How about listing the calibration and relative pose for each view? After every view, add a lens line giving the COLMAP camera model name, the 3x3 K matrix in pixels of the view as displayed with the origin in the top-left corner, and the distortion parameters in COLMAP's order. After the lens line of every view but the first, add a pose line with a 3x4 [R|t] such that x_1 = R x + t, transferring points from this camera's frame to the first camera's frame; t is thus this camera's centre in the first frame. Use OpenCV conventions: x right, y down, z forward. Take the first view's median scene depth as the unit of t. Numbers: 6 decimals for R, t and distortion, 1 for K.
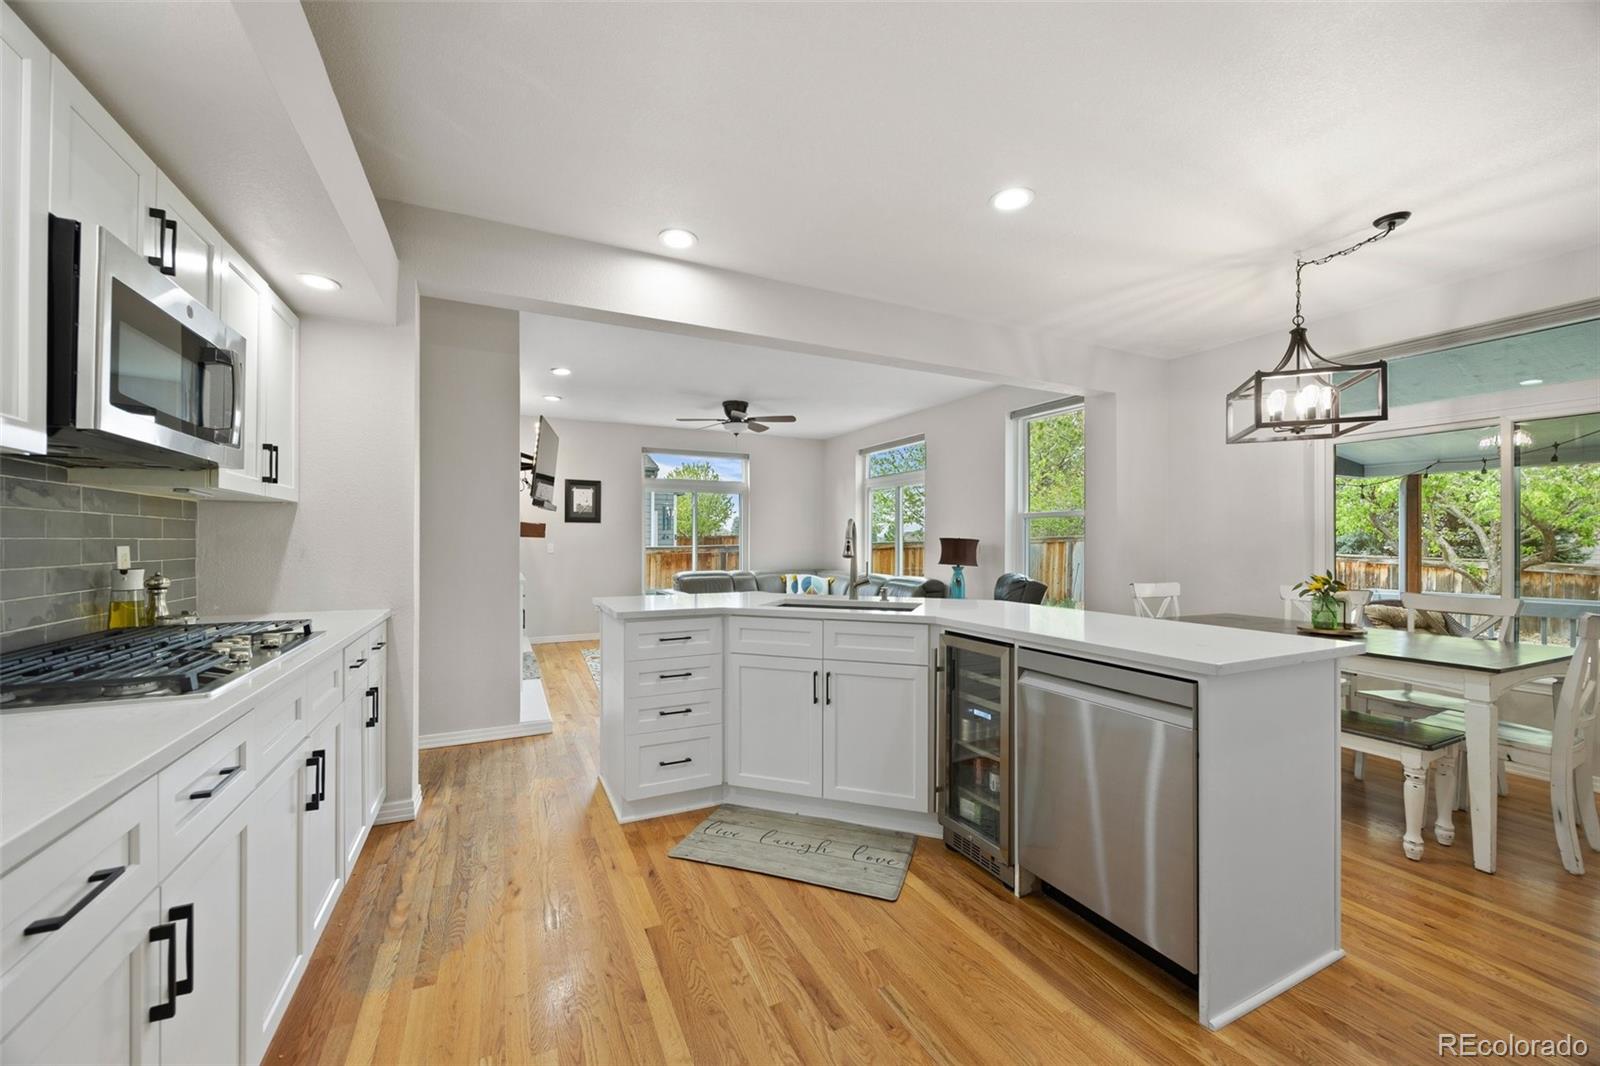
lens RADIAL K [[615.7, 0, 800.8], [0, 615.7, 530.6], [0, 0, 1]] dist [-0.004639, -0.000149]
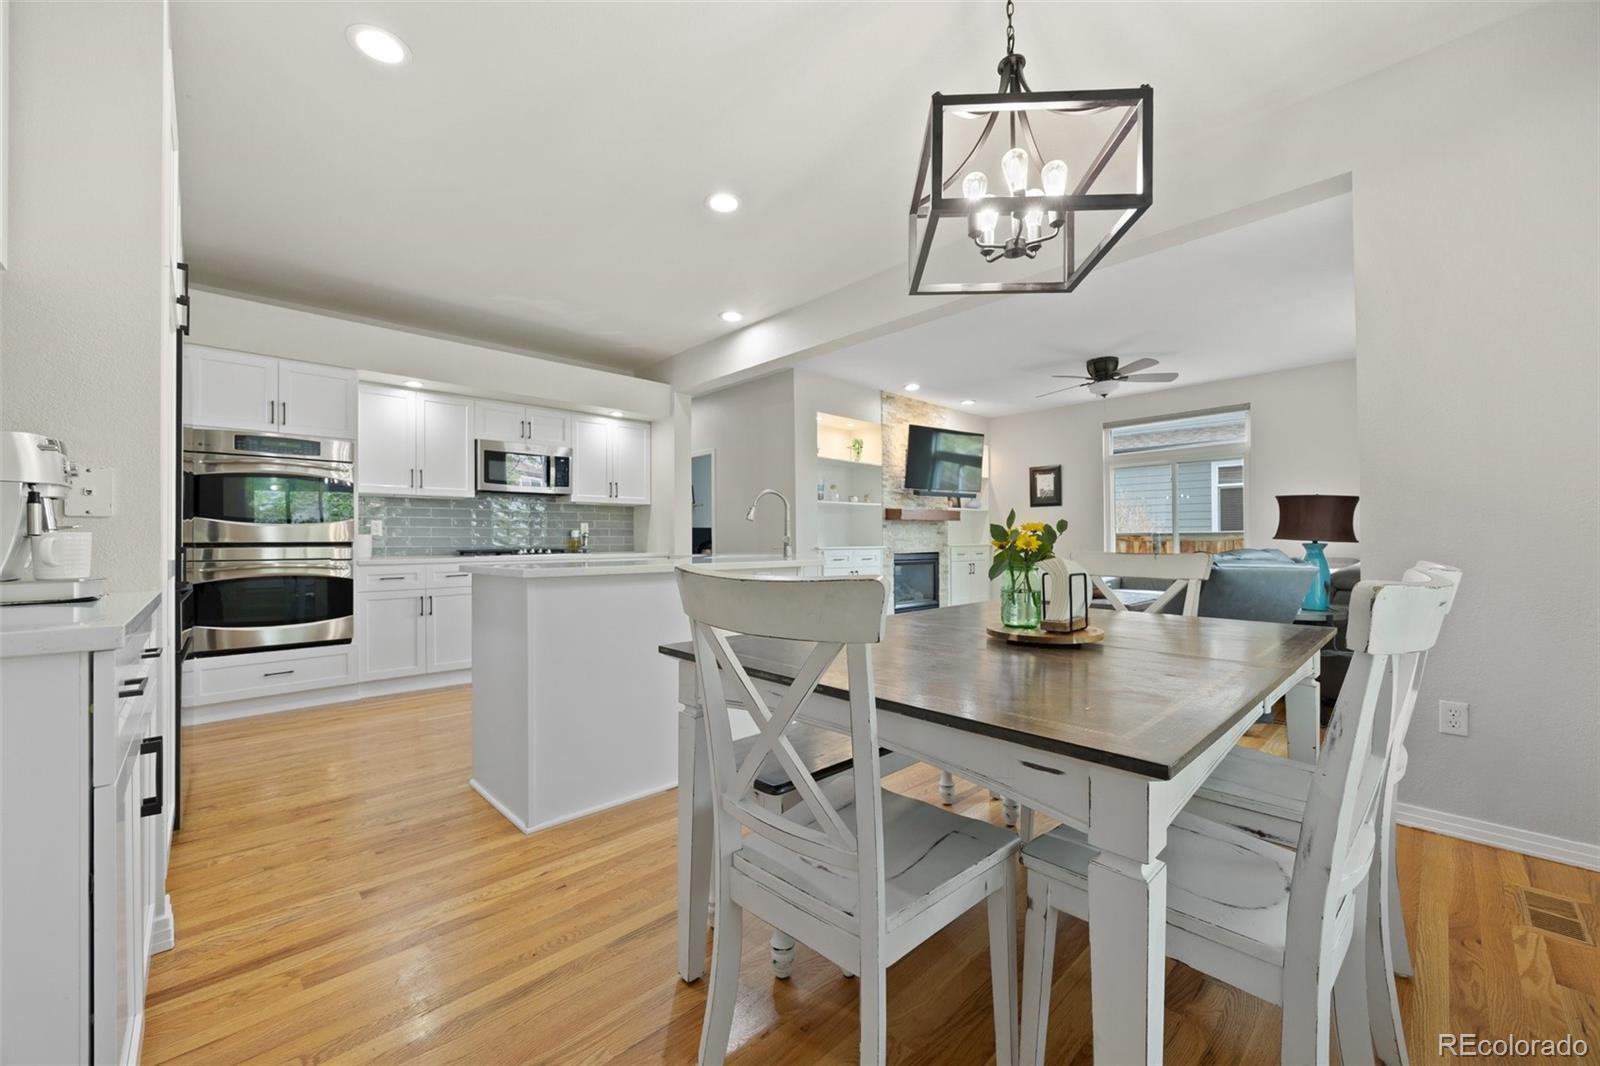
lens RADIAL K [[615.7, 0, 800.8], [0, 615.7, 530.6], [0, 0, 1]] dist [-0.004639, -0.000149]
pose [[0.307124, -0.023273, -0.951385, 1.212294], [0.026381, 0.999525, -0.015934, 0.079696], [0.951304, -0.020205, 0.307592, 0.636348]]
